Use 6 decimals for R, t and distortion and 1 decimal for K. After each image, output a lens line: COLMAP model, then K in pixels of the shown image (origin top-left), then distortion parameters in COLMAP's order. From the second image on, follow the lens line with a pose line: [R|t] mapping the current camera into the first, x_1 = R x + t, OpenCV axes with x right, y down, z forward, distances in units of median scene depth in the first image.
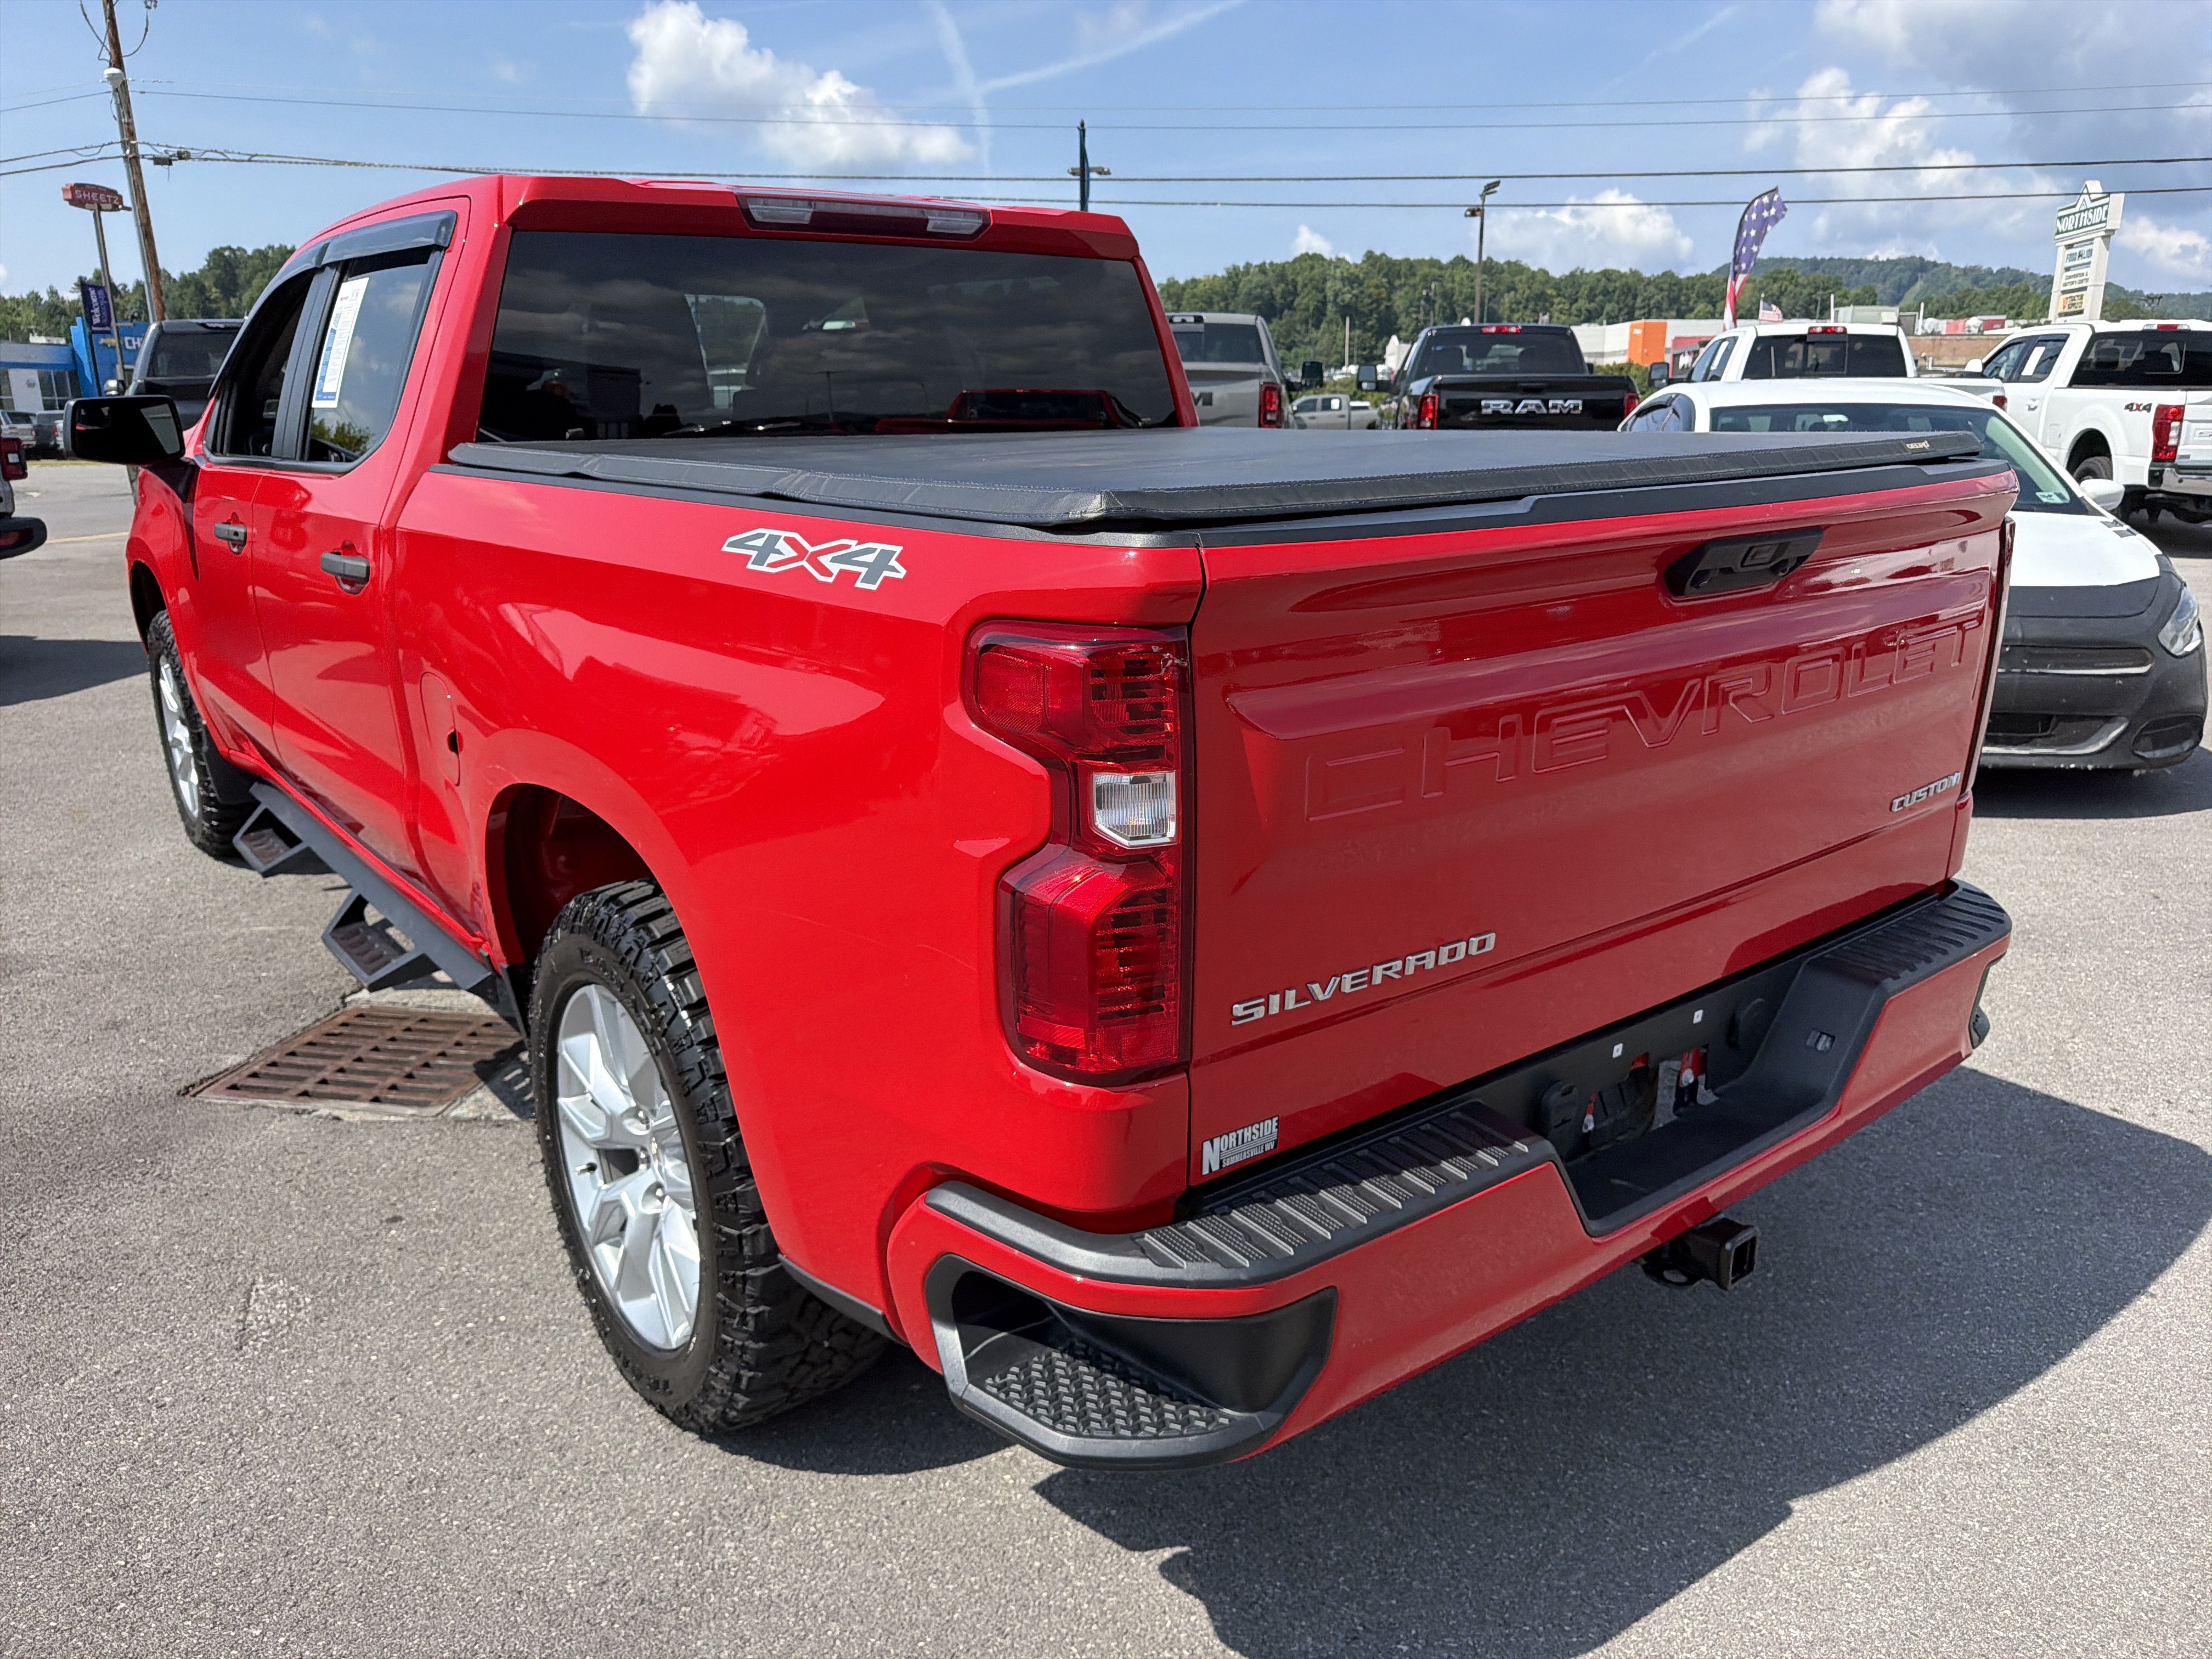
lens RADIAL K [[1569.3, 0, 1105.2], [0, 1569.3, 833.0], [0, 0, 1]] dist [0.020994, -0.032883]
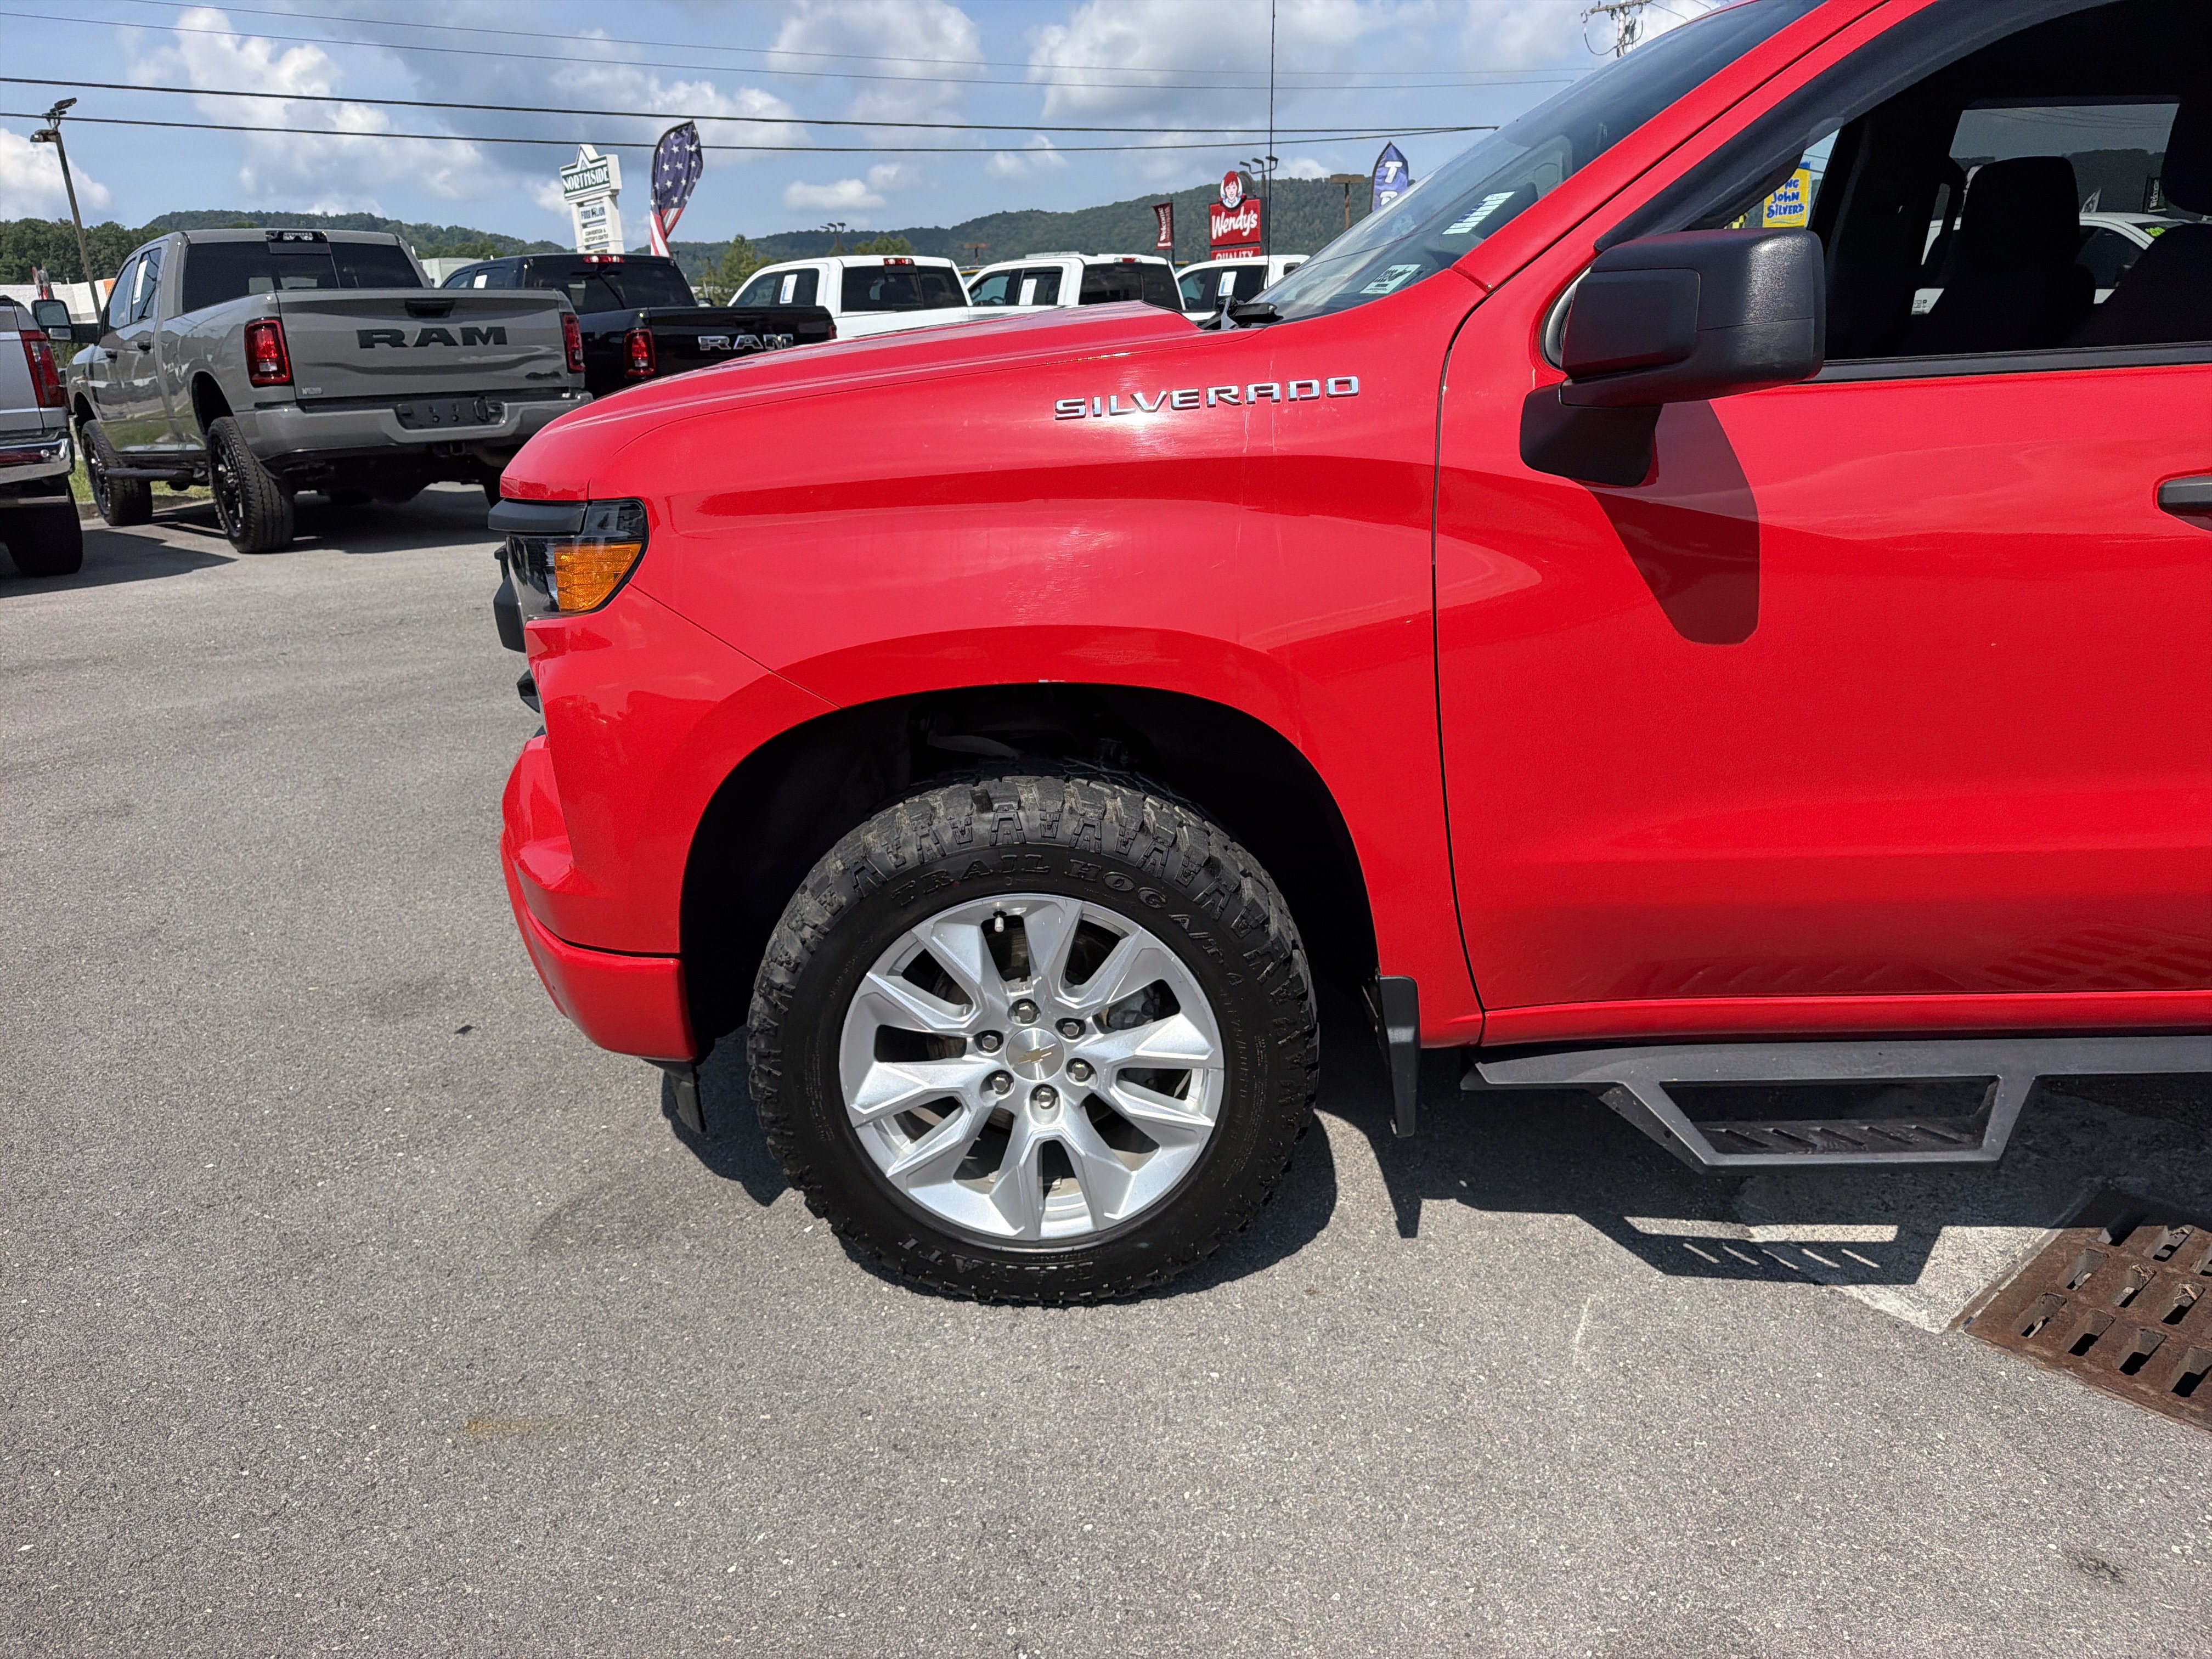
lens RADIAL K [[1569.3, 0, 1148.9], [0, 1569.3, 840.4], [0, 0, 1]] dist [0.020994, -0.032883]
pose [[0.626034, -0.264092, 0.733715, -1.226832], [0.243369, 0.960078, 0.137917, -0.250560], [-0.740846, 0.092223, 0.665313, 0.979628]]
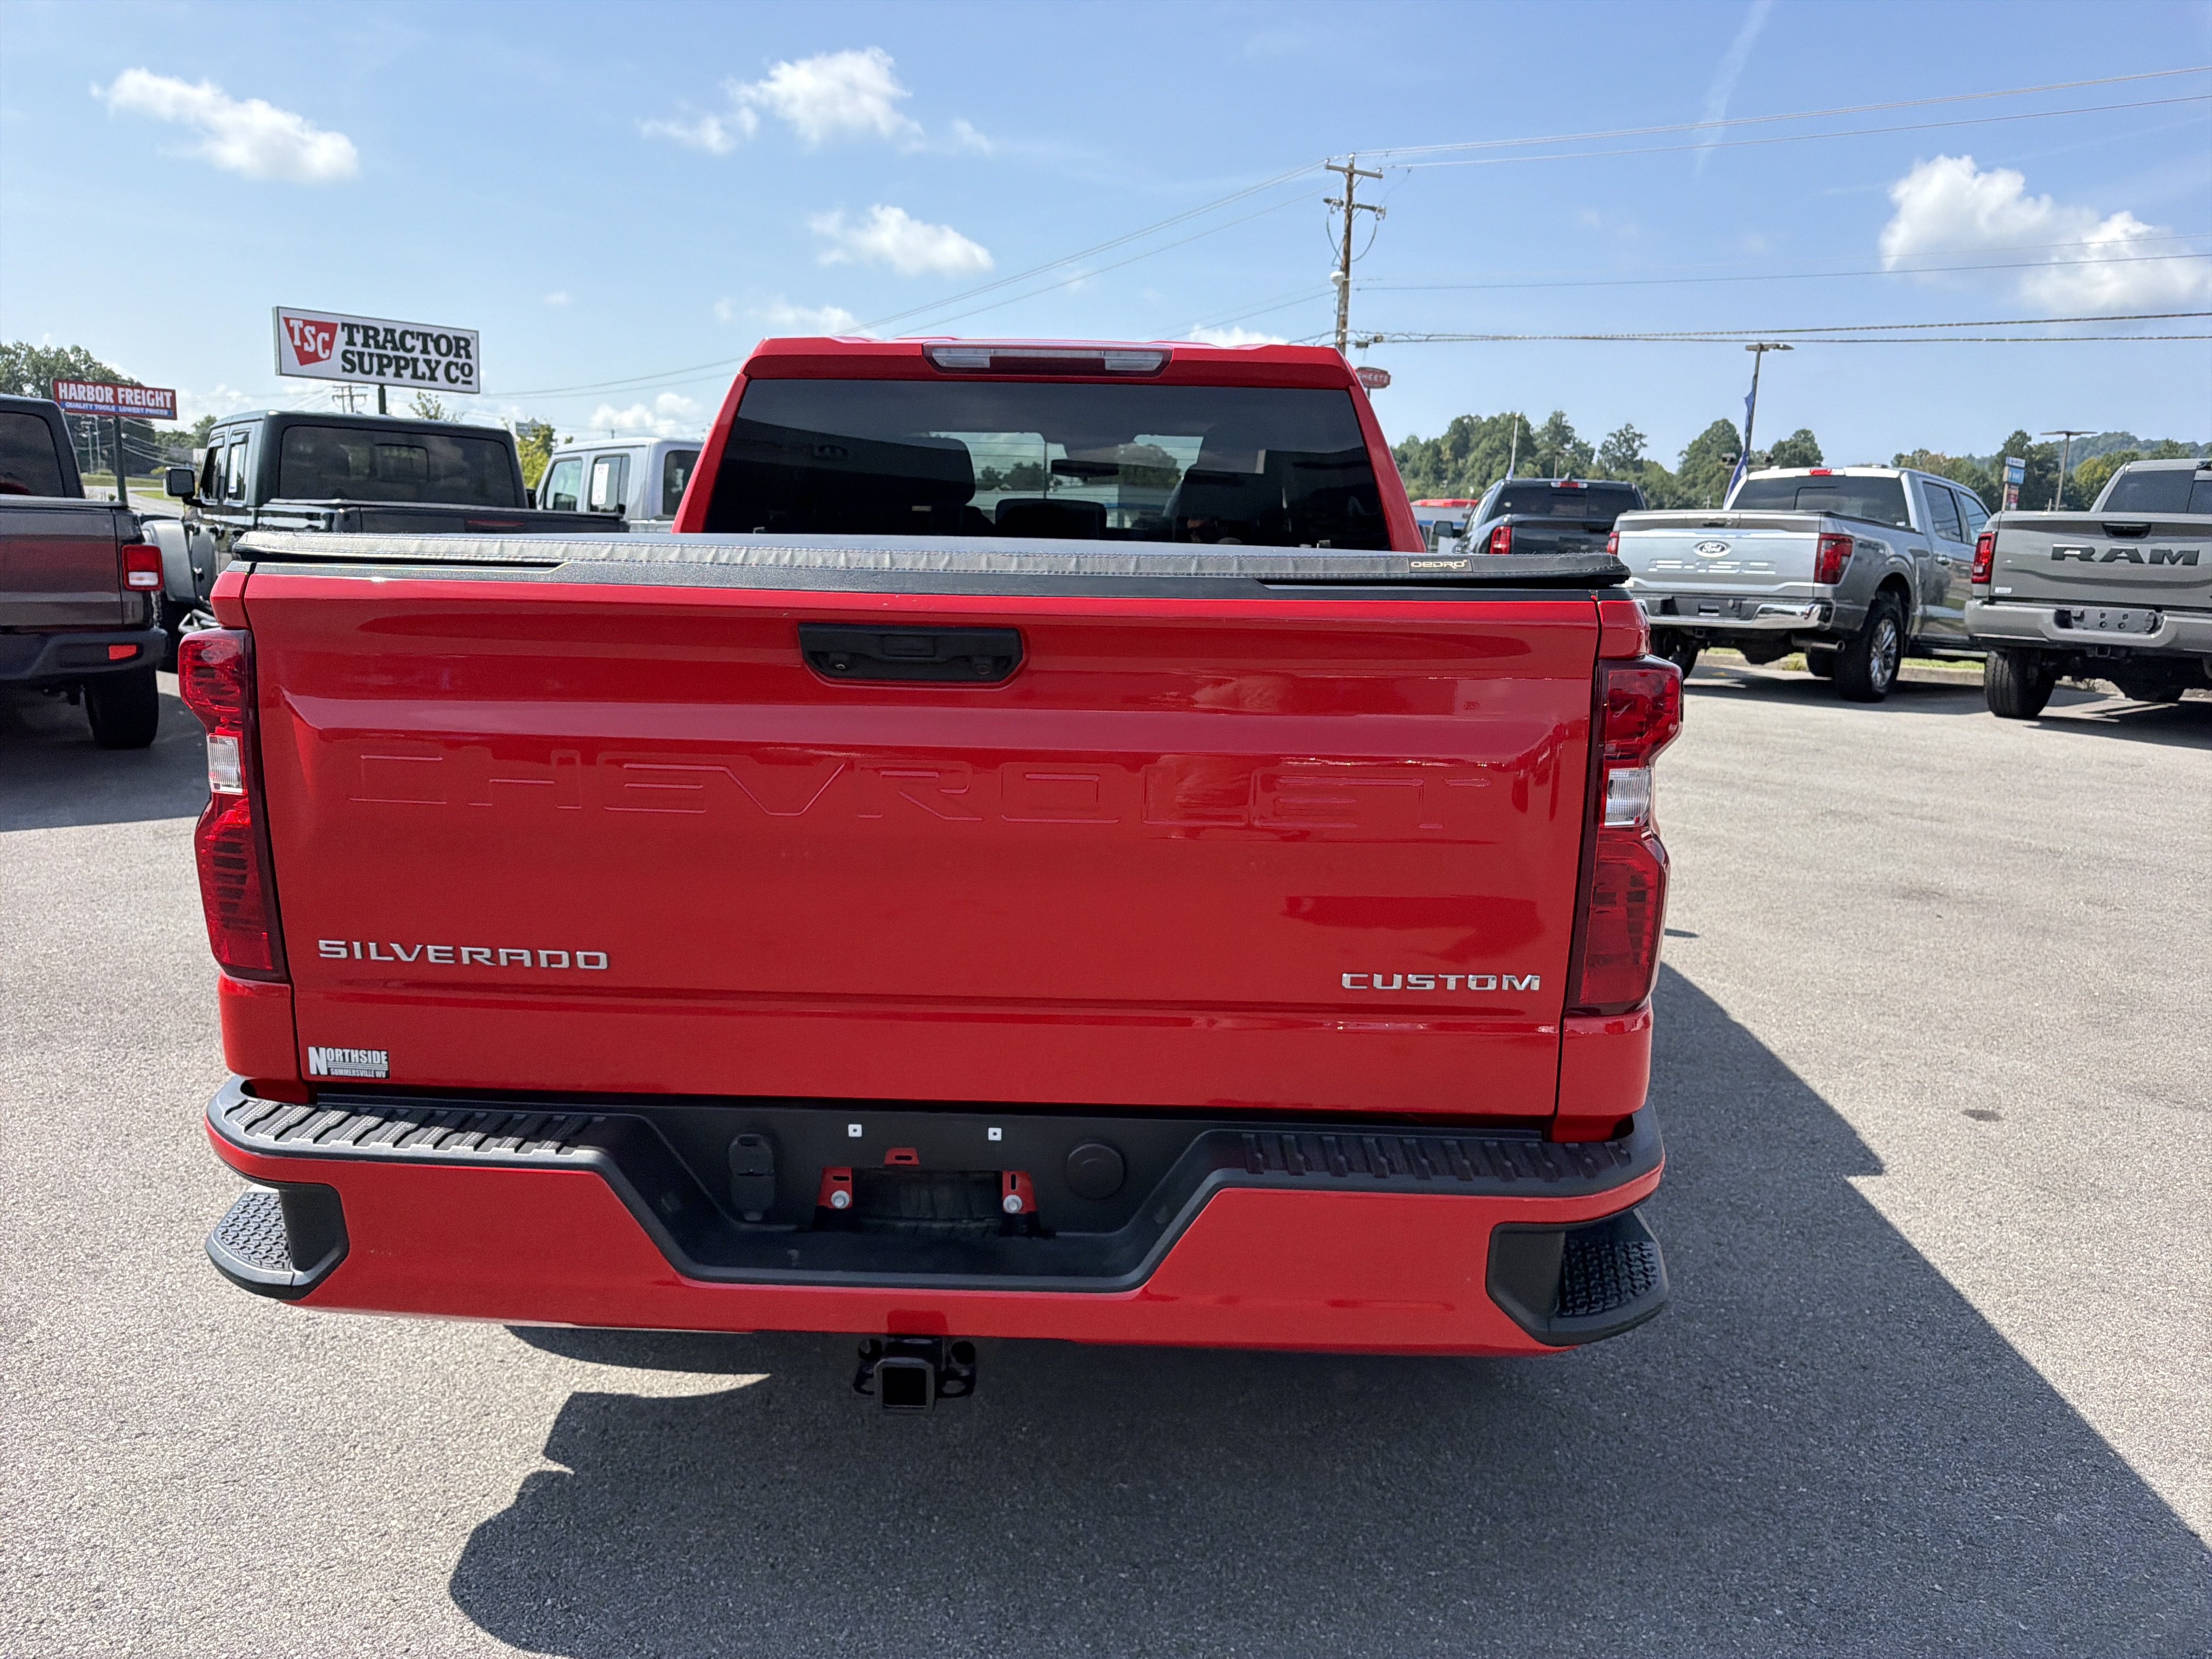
lens RADIAL K [[1569.3, 0, 1120.7], [0, 1569.3, 828.1], [0, 0, 1]] dist [0.020994, -0.032883]
pose [[0.765878, 0.141003, -0.627334, 0.576582], [-0.200779, 0.979317, -0.025004, -0.033070], [0.610834, 0.145105, 0.778348, 0.164111]]
